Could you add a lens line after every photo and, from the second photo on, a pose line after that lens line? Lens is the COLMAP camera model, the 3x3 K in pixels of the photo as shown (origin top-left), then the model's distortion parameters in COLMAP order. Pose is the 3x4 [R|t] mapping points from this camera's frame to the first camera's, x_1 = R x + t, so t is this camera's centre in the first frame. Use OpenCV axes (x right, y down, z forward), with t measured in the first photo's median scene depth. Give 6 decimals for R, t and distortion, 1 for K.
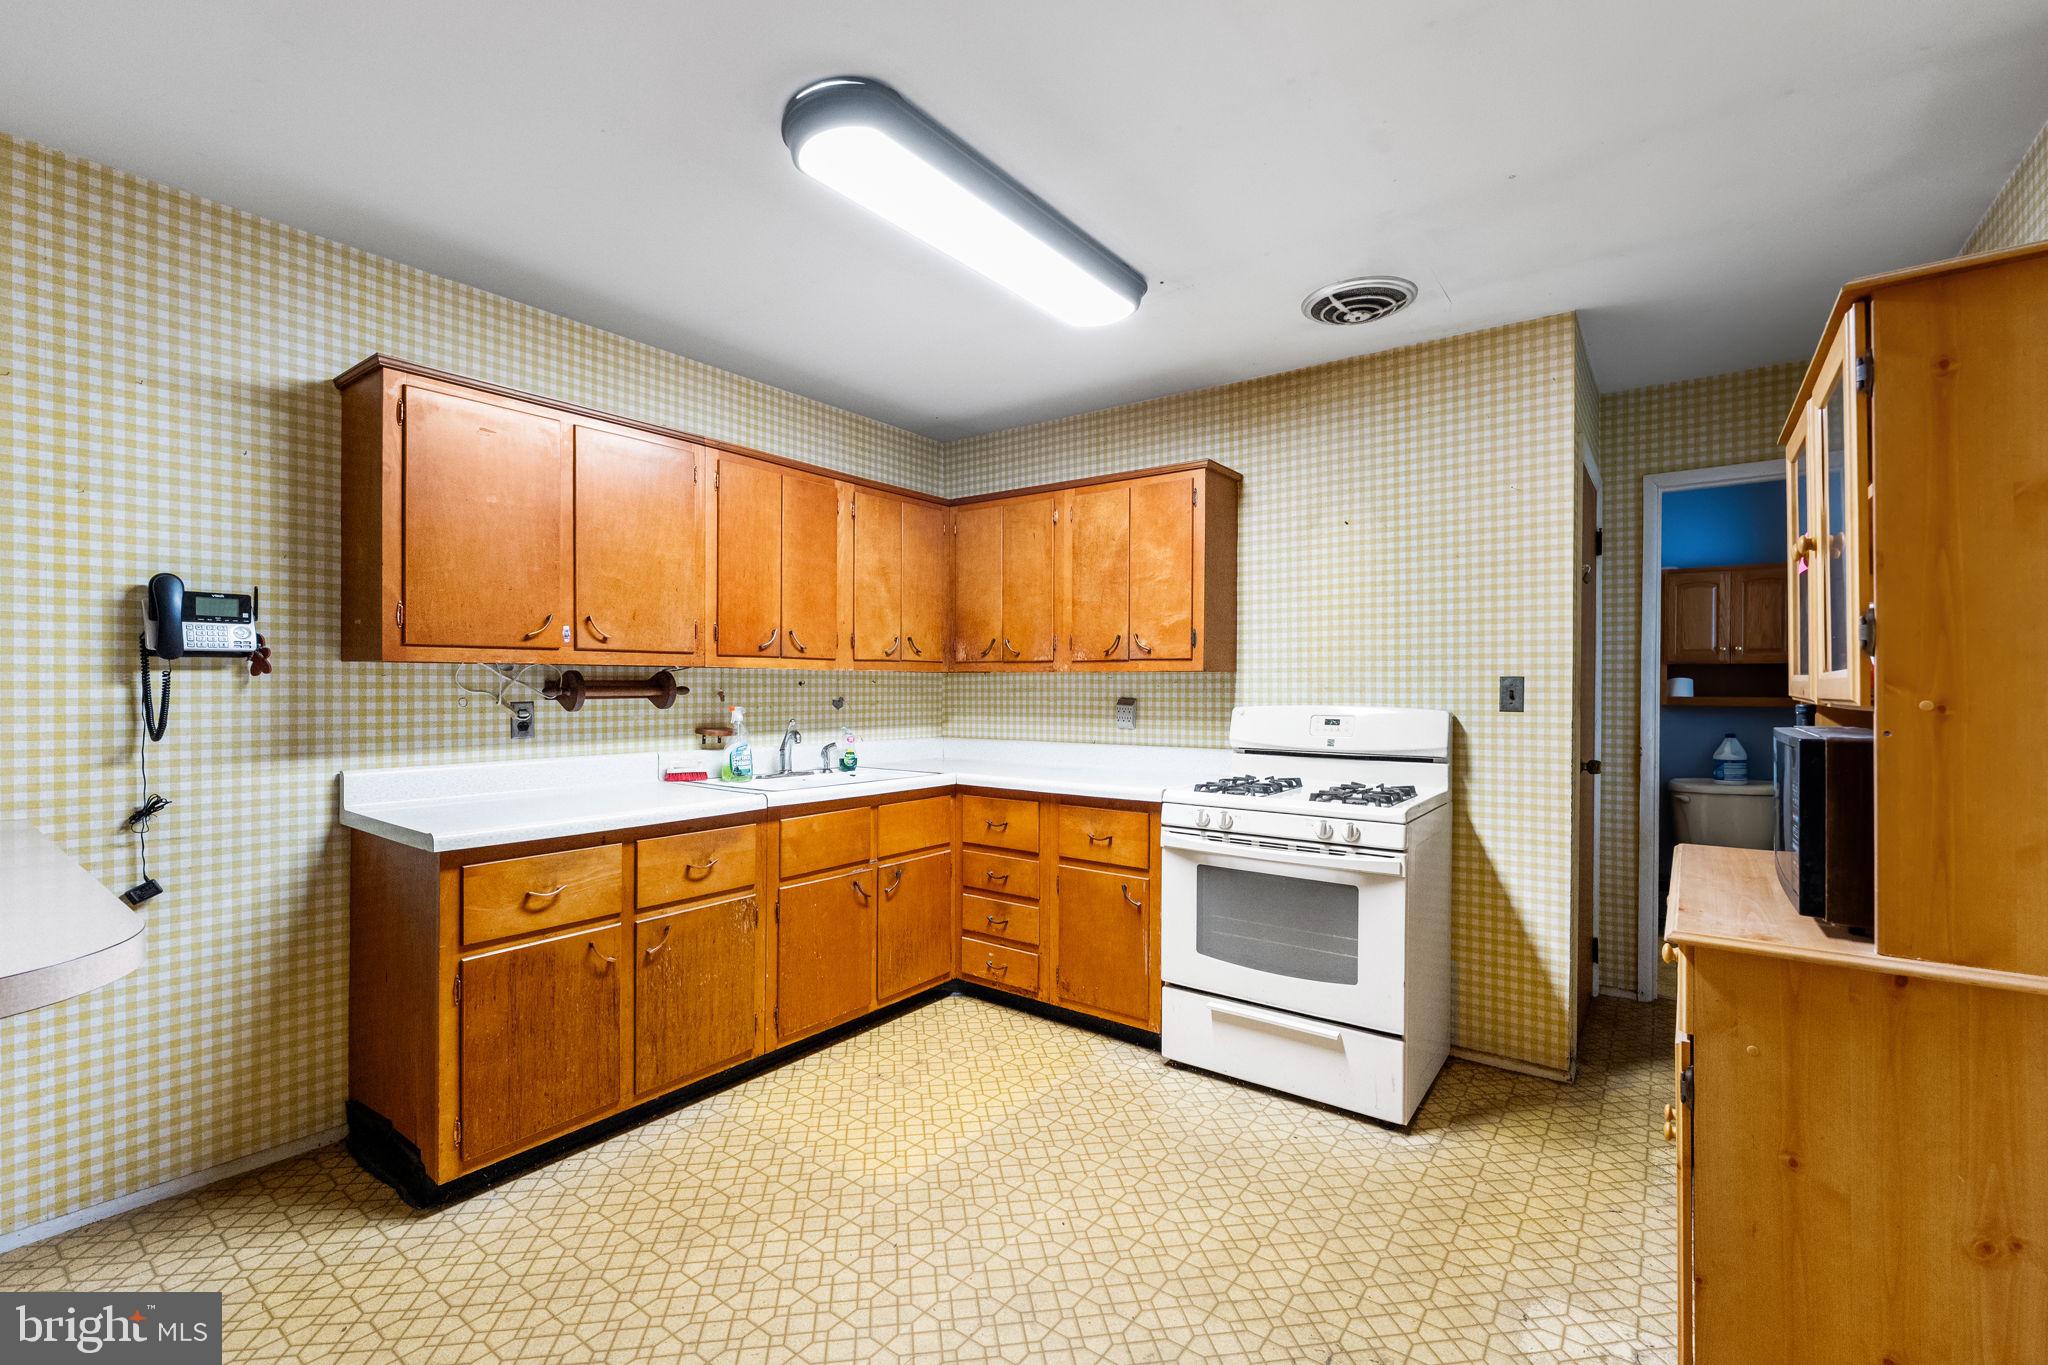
lens RADIAL K [[866.5, 0, 1018.5], [0, 866.5, 694.1], [0, 0, 1]] dist [-0.000647, -0.000279]
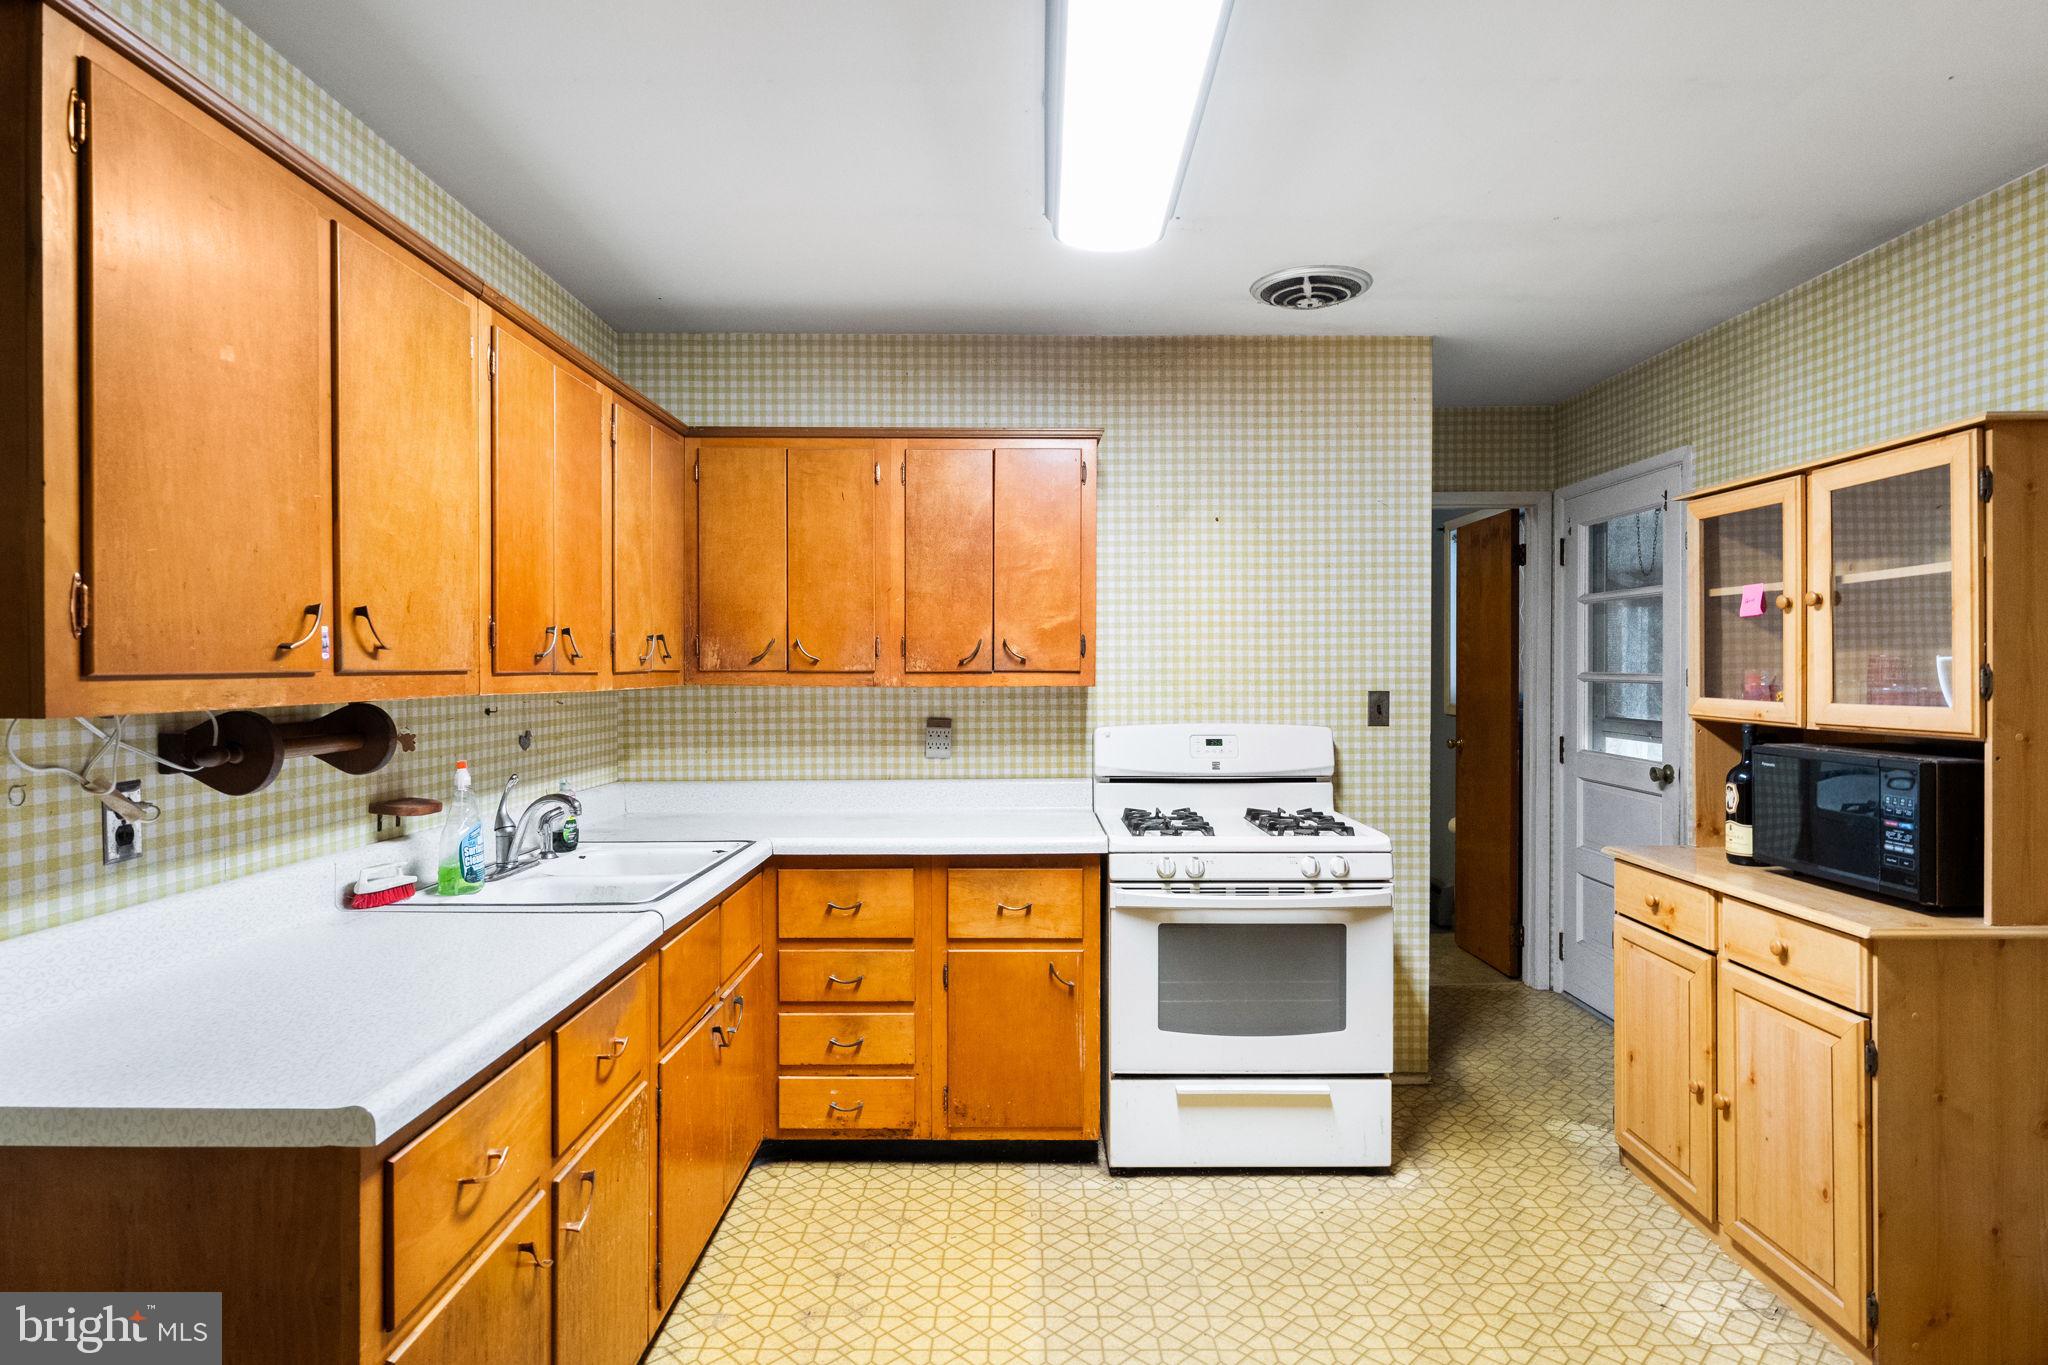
lens RADIAL K [[1096.7, 0, 1019.3], [0, 1096.7, 687.3], [0, 0, 1]] dist [0.001475, -0.000412]
pose [[0.802576, -0.014206, 0.596381, -0.479364], [0.010299, 0.999897, 0.009959, -0.038287], [-0.596461, -0.001851, 0.802640, 0.217286]]
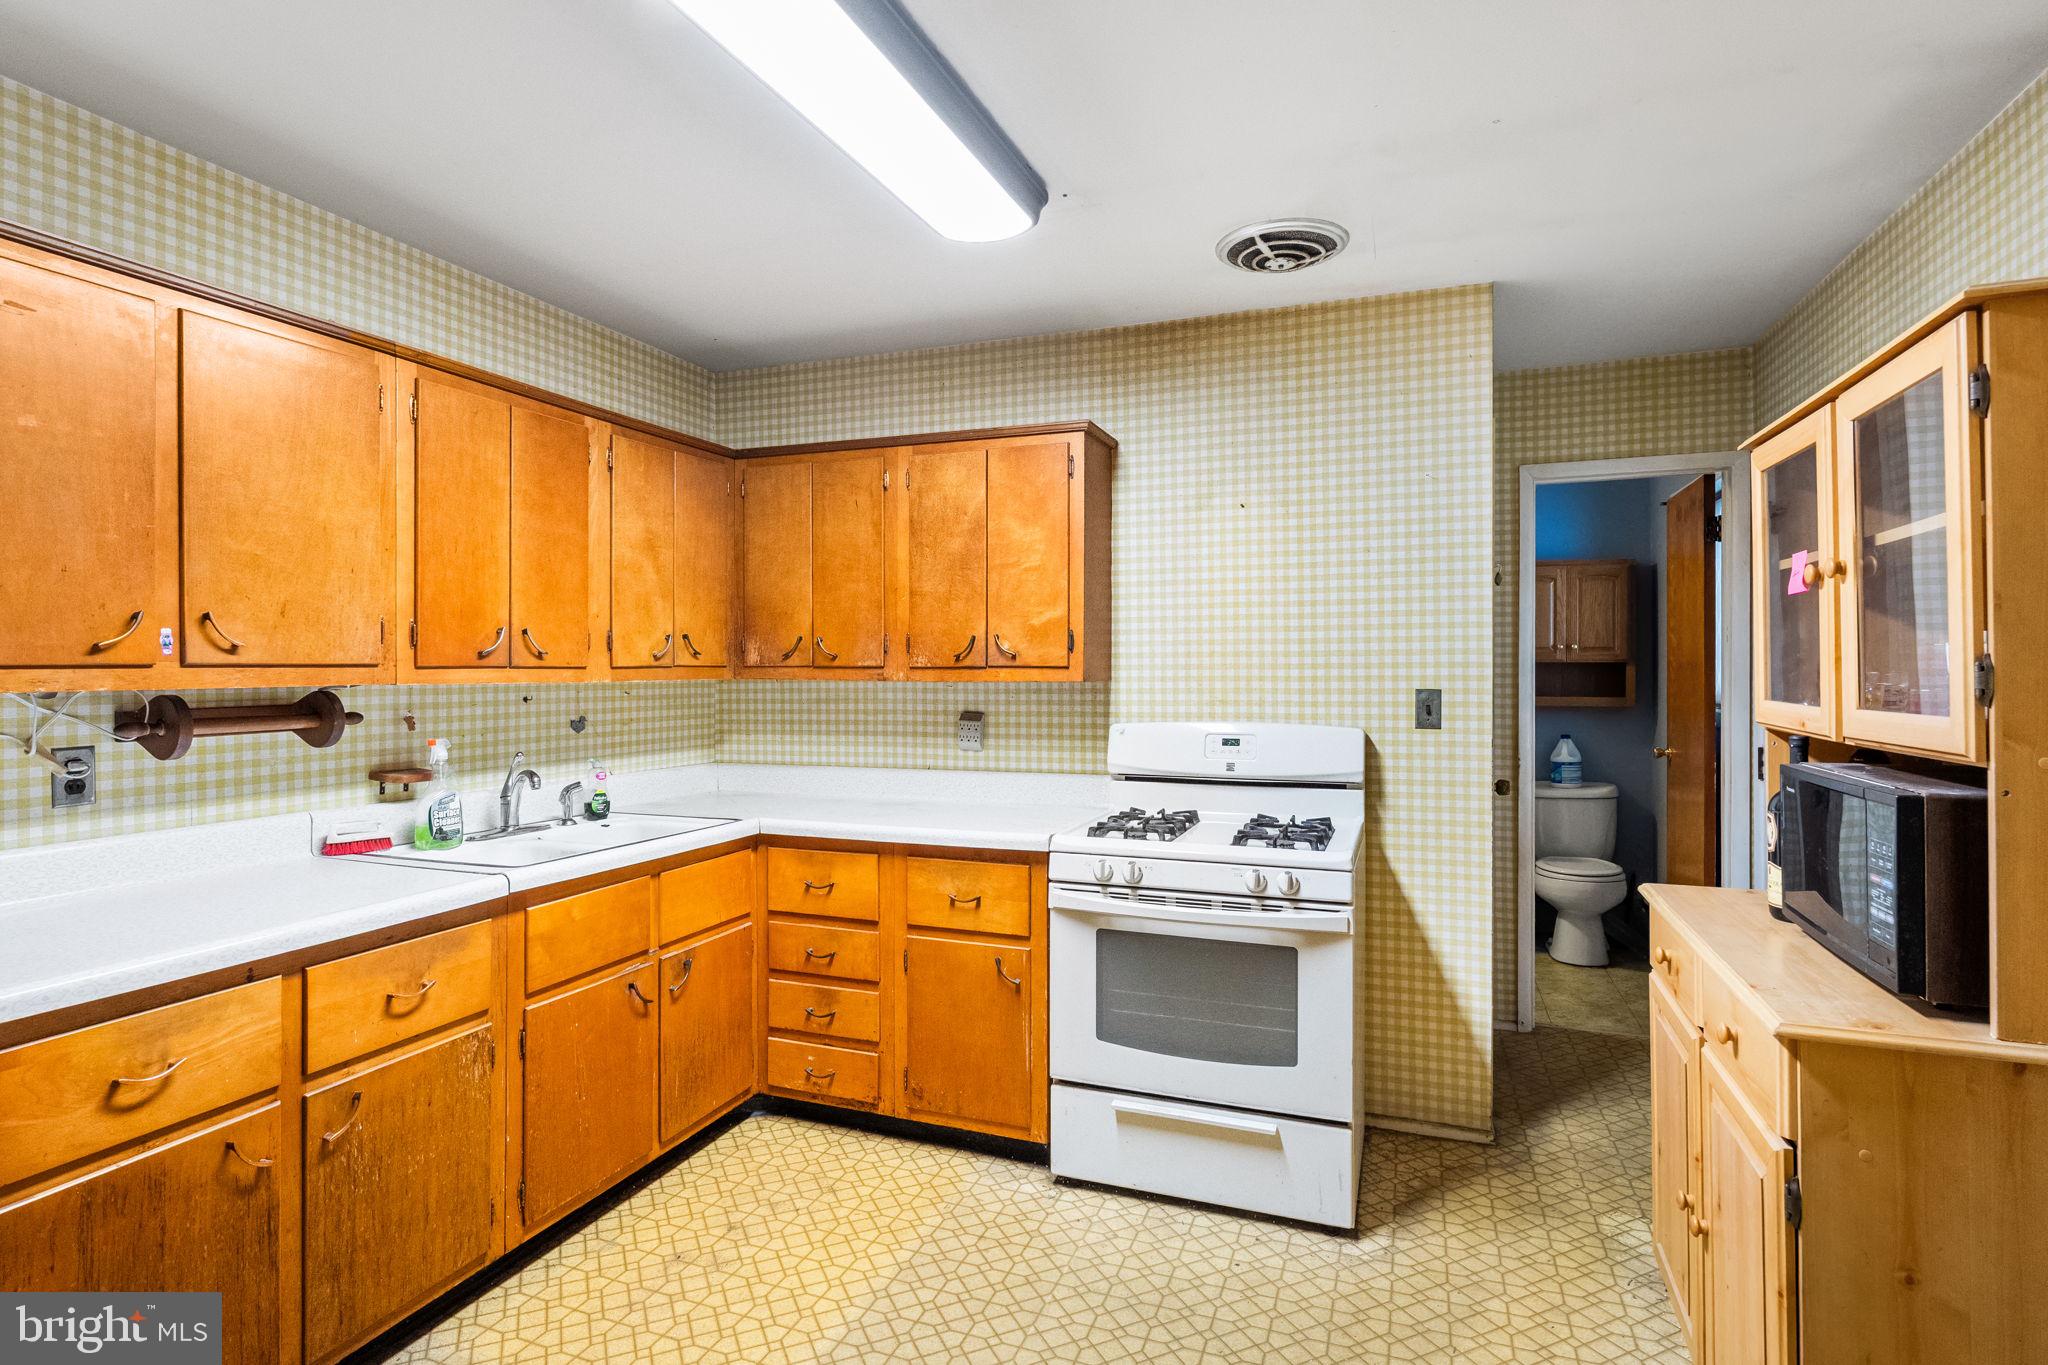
lens RADIAL K [[1024.4, 0, 1016.2], [0, 1024.4, 673.4], [0, 0, 1]] dist [-0.000227, -0.000297]
pose [[0.962635, -0.005471, 0.270747, -0.109040], [0.006676, 0.999971, -0.003530, -0.032878], [-0.270720, 0.005206, 0.962644, 0.101208]]
